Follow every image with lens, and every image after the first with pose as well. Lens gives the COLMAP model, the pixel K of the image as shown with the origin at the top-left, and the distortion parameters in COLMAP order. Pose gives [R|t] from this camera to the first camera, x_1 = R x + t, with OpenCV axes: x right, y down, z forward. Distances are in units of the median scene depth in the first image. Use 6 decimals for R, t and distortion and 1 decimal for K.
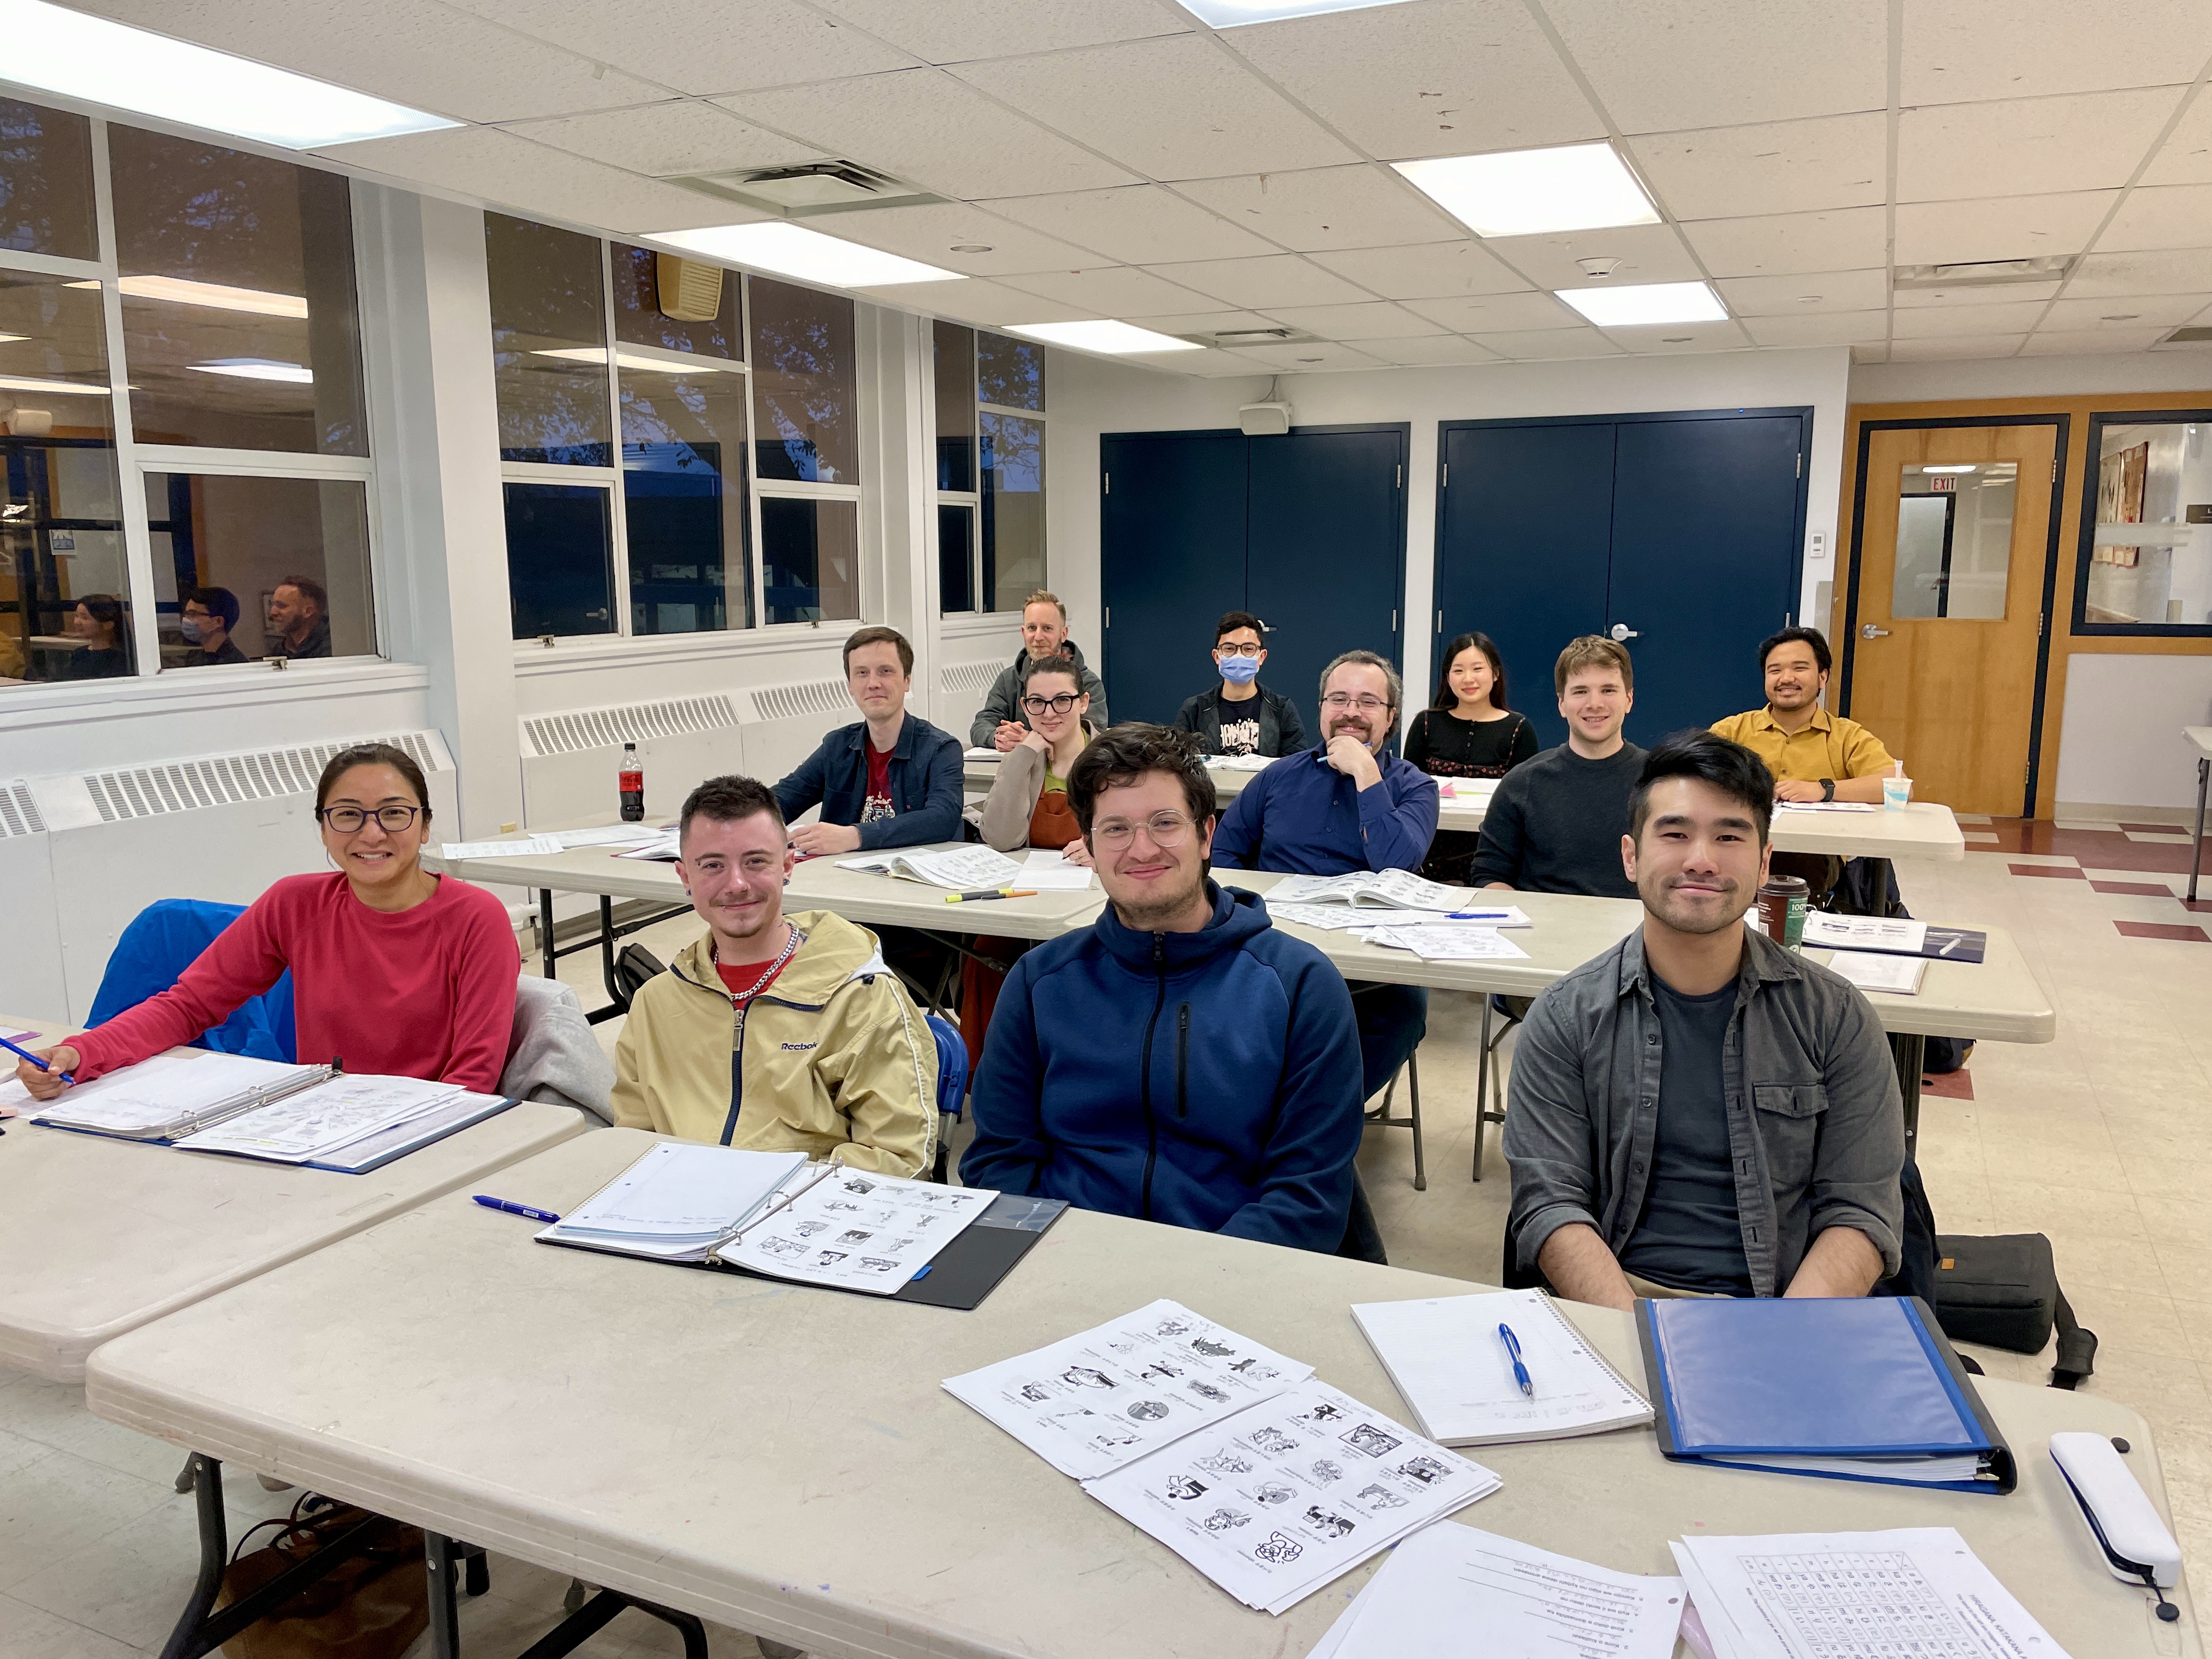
lens RADIAL K [[1662.4, 0, 1106.0], [0, 1662.4, 829.5], [0, 0, 1]] dist [0.085739, -0.125027]
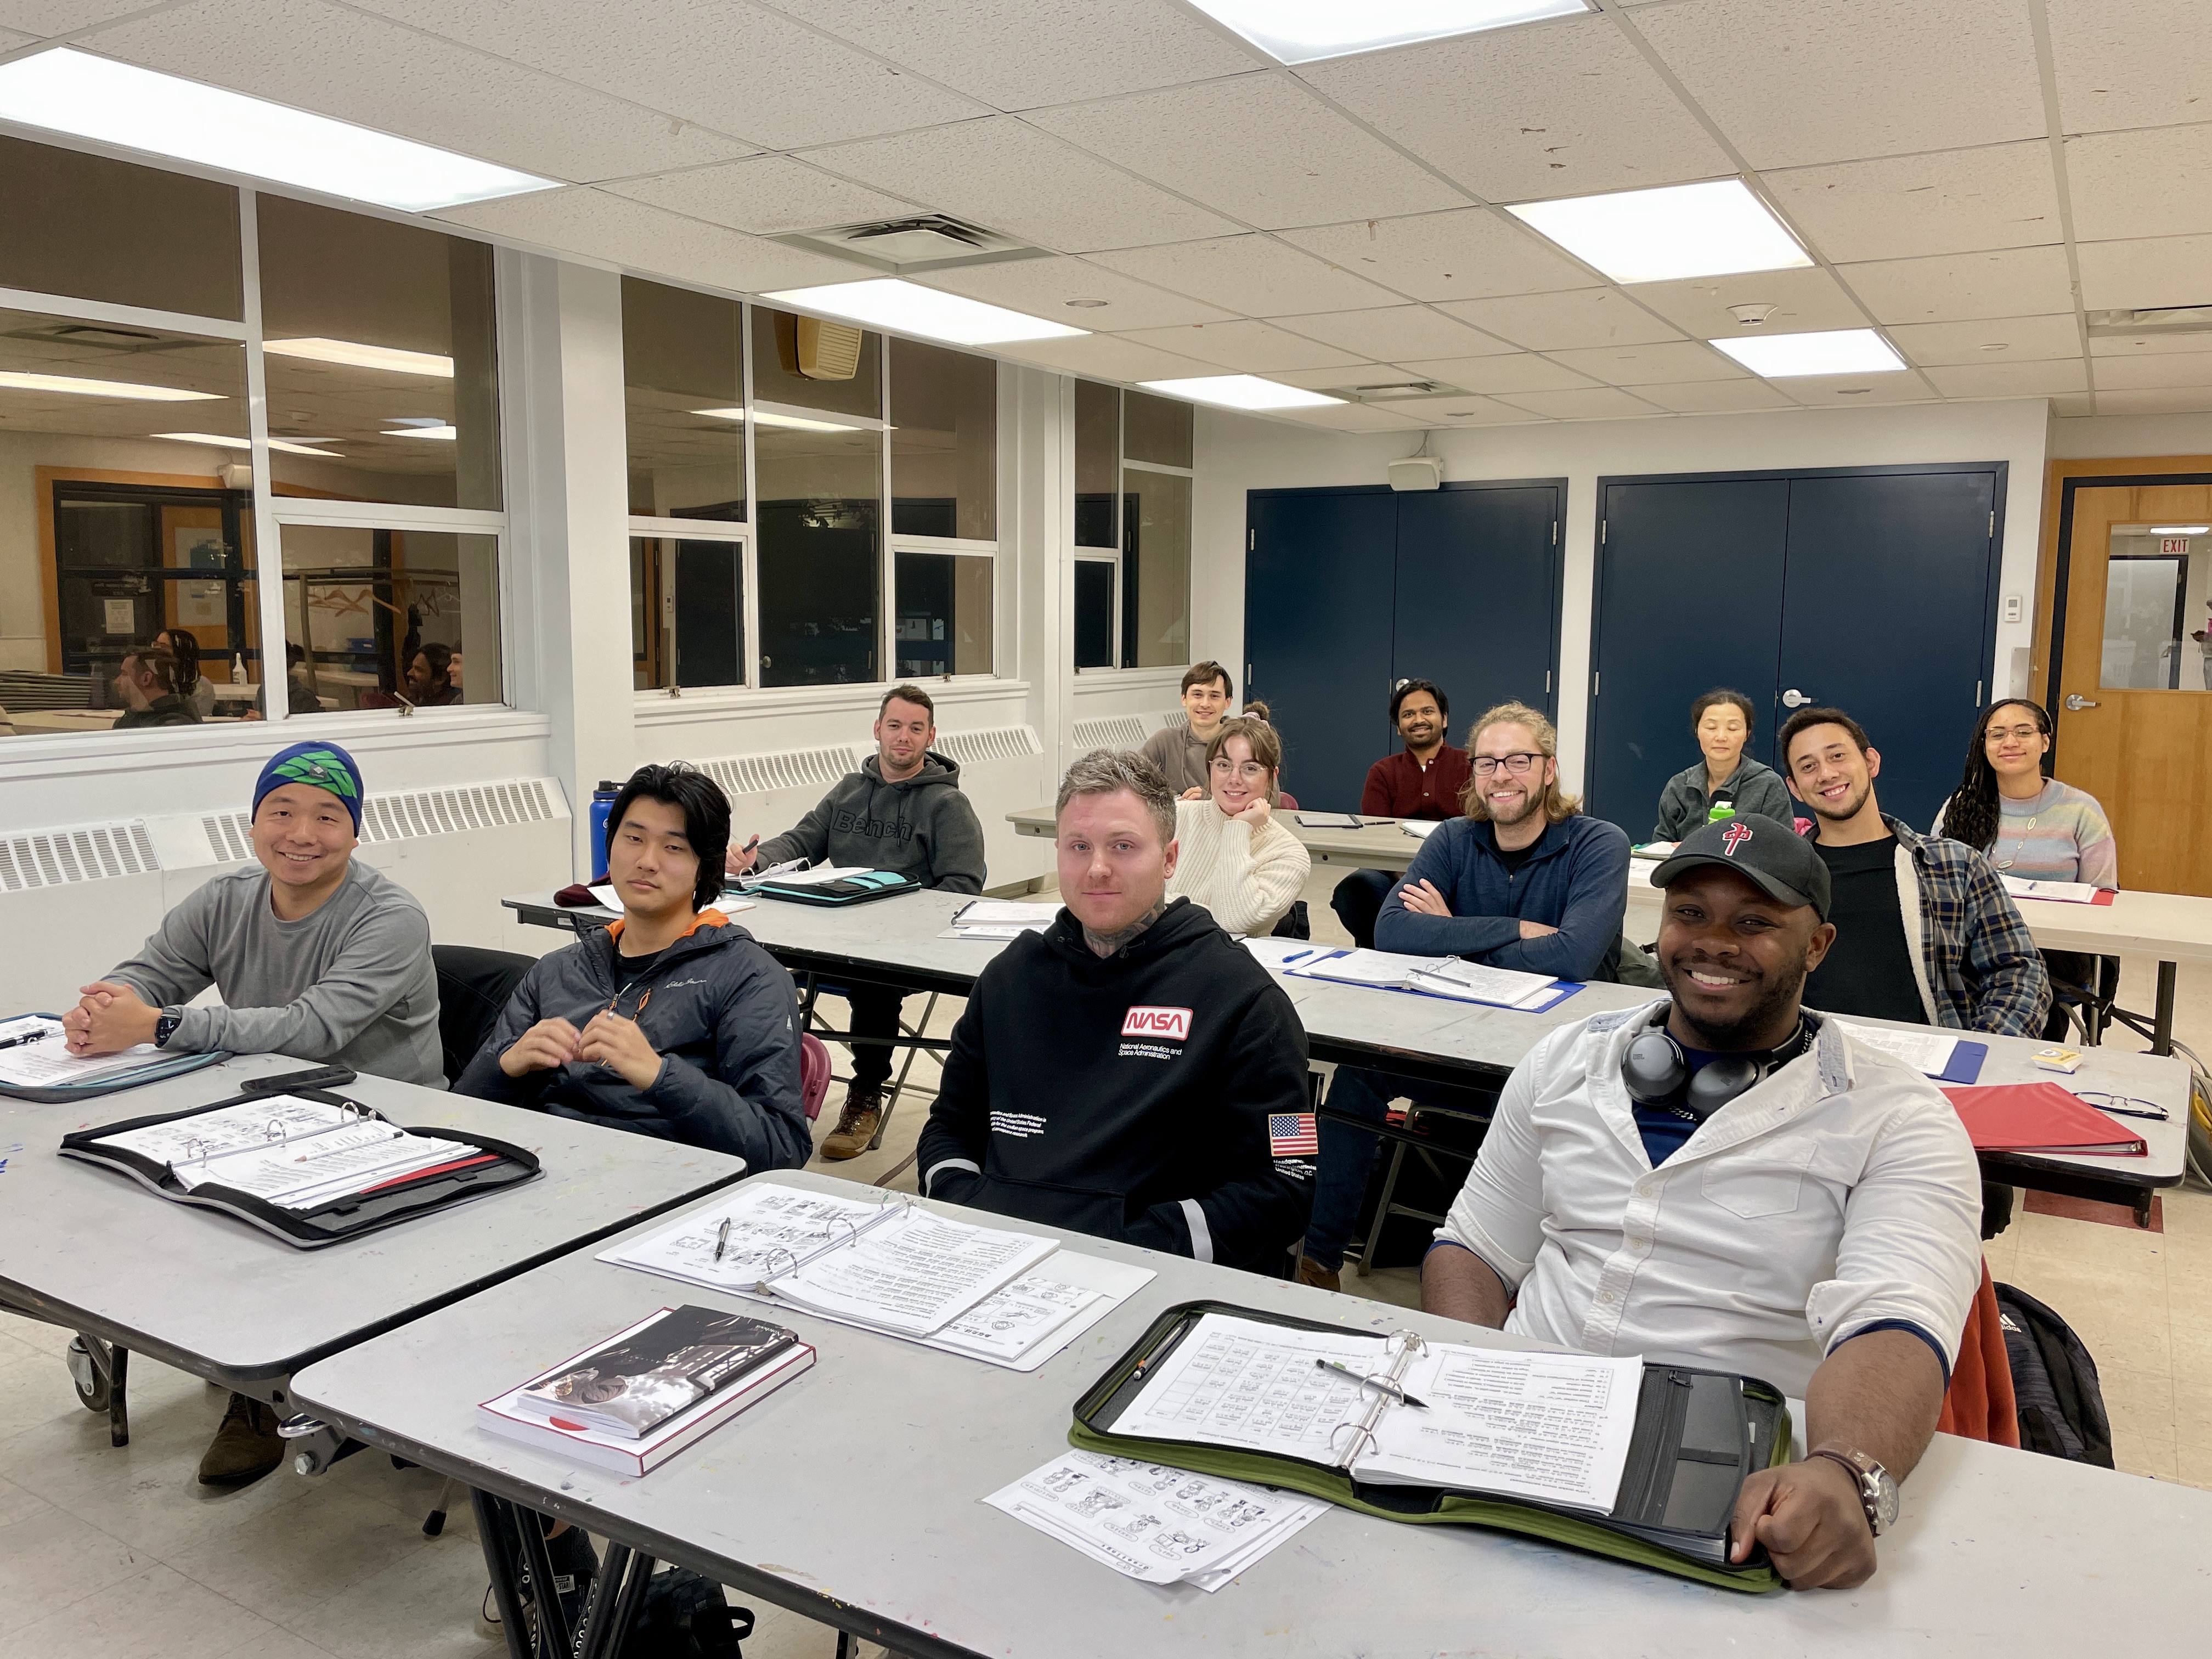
lens RADIAL K [[1659.4, 0, 1093.1], [0, 1659.4, 807.4], [0, 0, 1]] dist [0.087896, -0.122659]
pose [[0.993162, 0.022789, -0.114502, 0.034628], [-0.027997, 0.998635, -0.044087, -0.005127], [0.113341, 0.046991, 0.992444, 0.029714]]
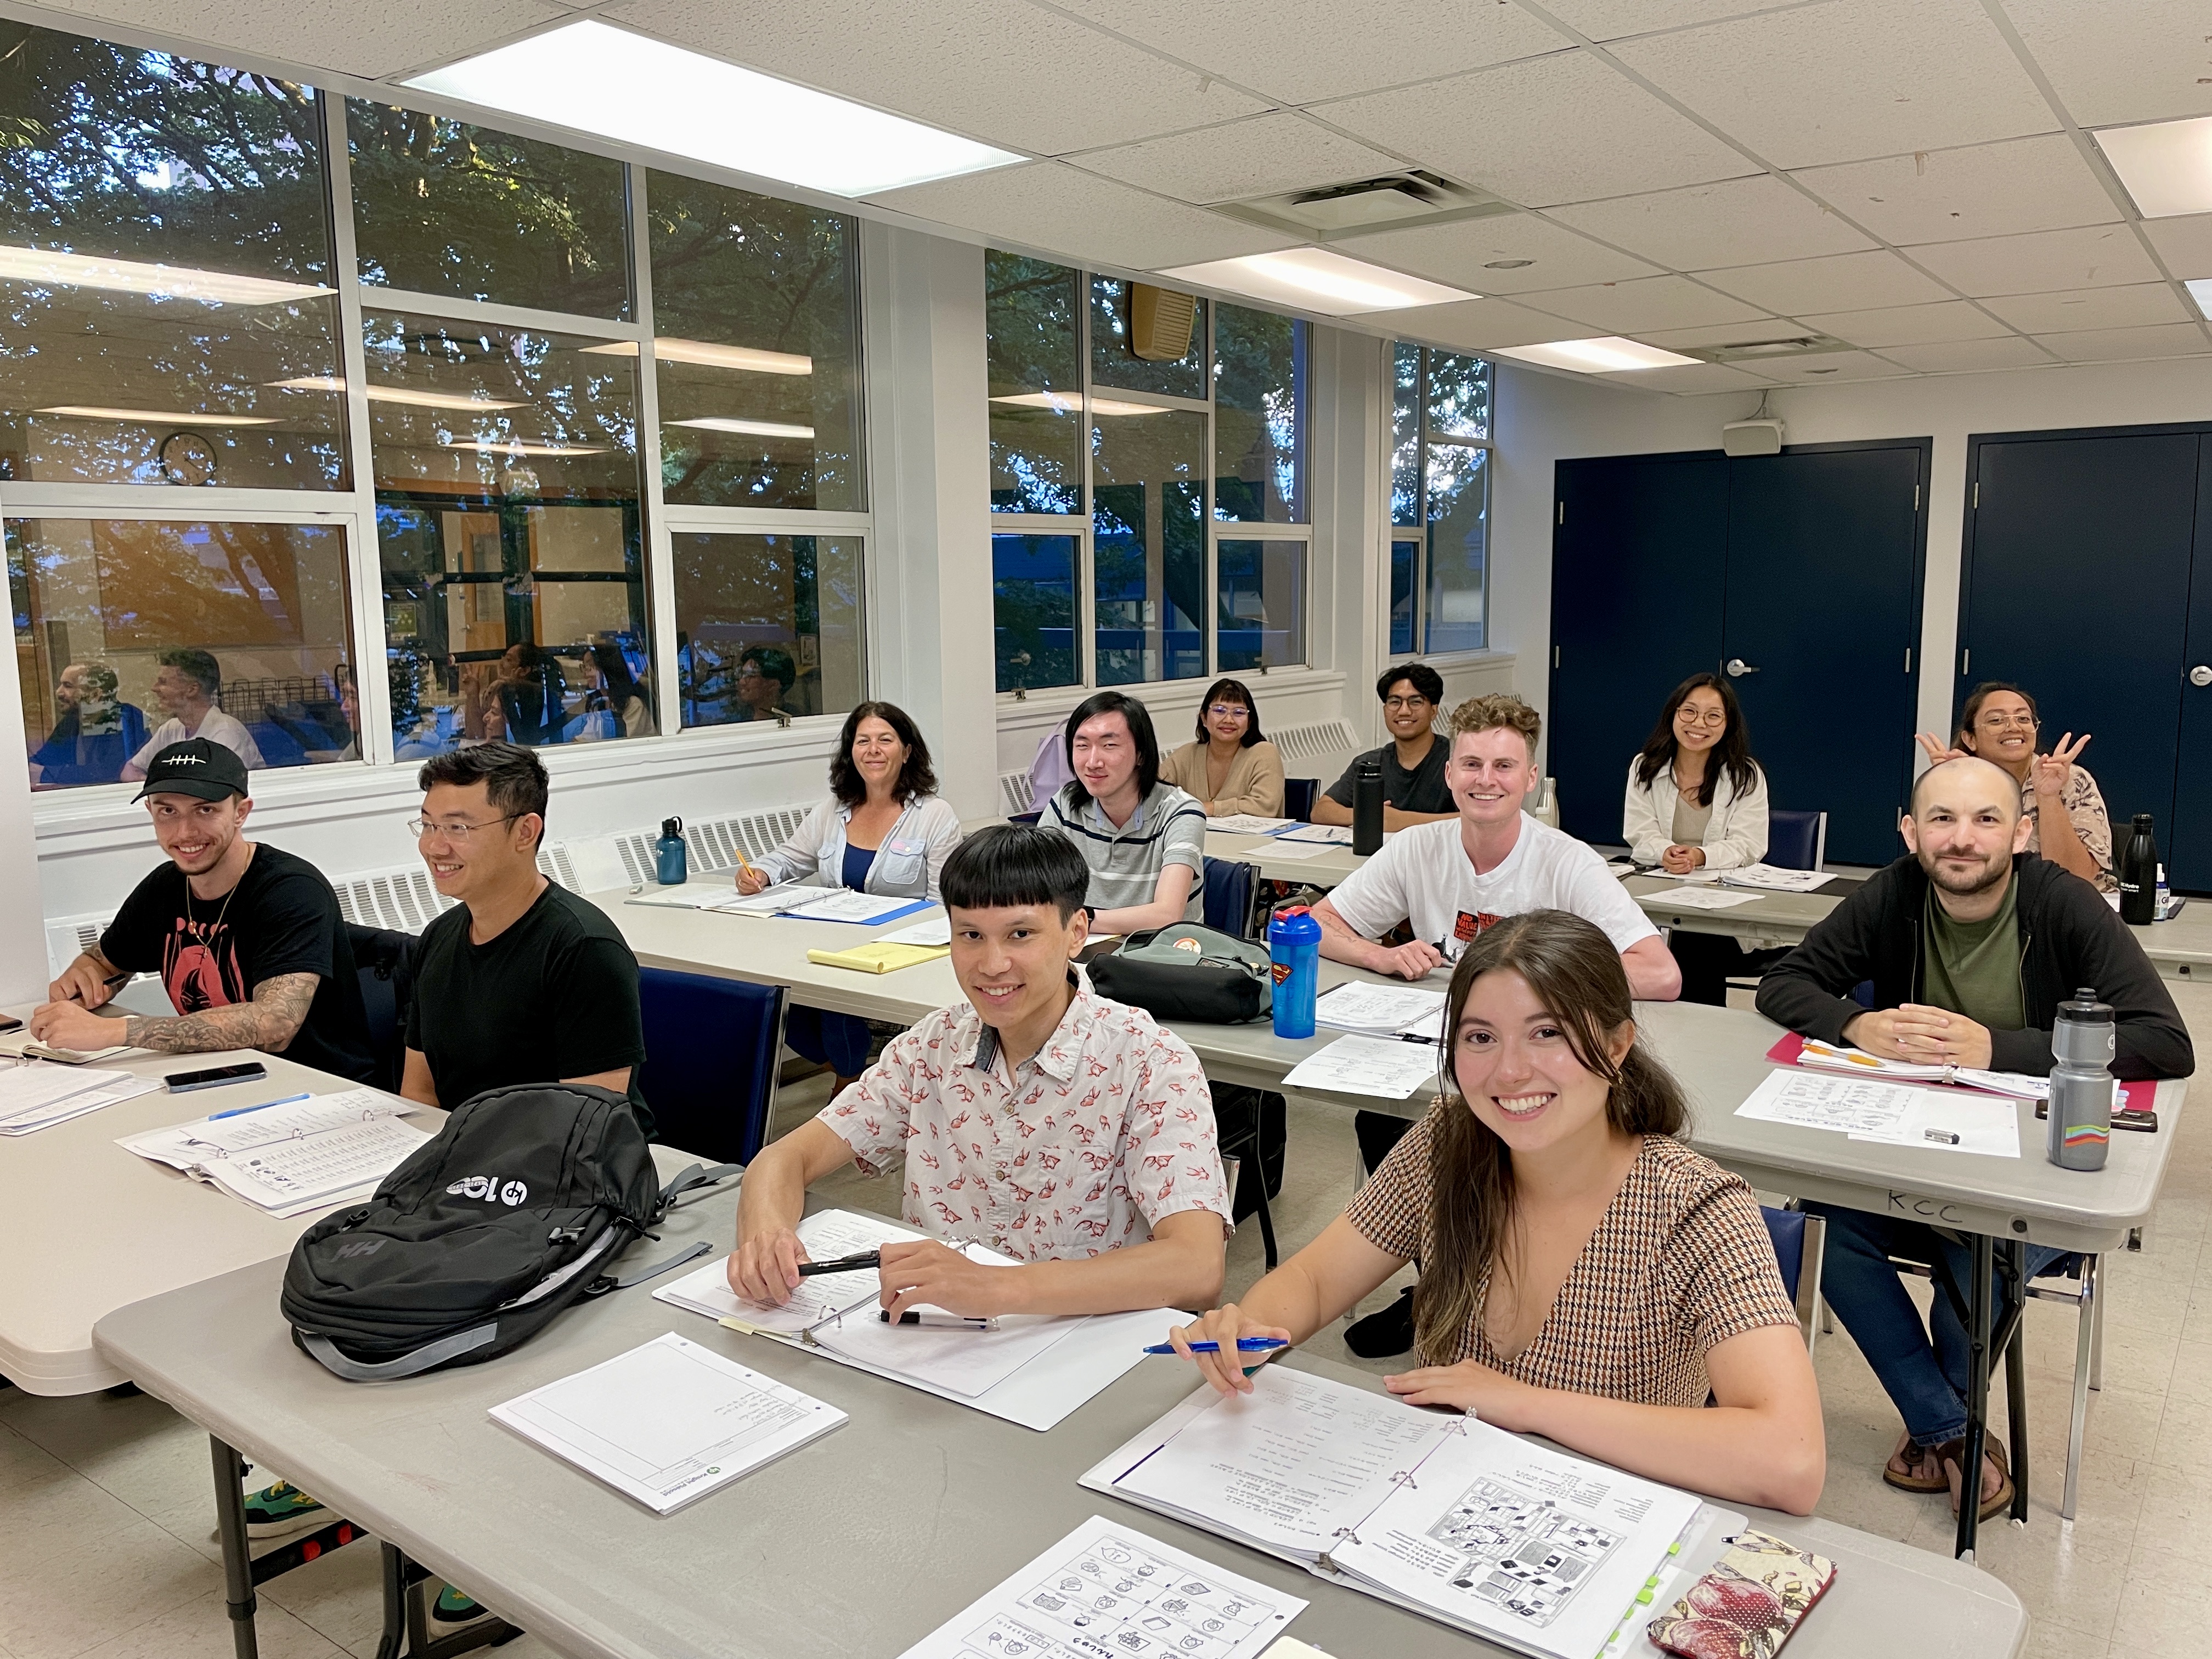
lens RADIAL K [[1659.4, 0, 1093.1], [0, 1659.4, 807.4], [0, 0, 1]] dist [0.087896, -0.122659]
pose [[0.977642, 0.014889, -0.209746, -0.084573], [-0.021115, 0.999399, -0.027476, -0.019854], [0.209211, 0.031291, 0.977370, 0.064251]]
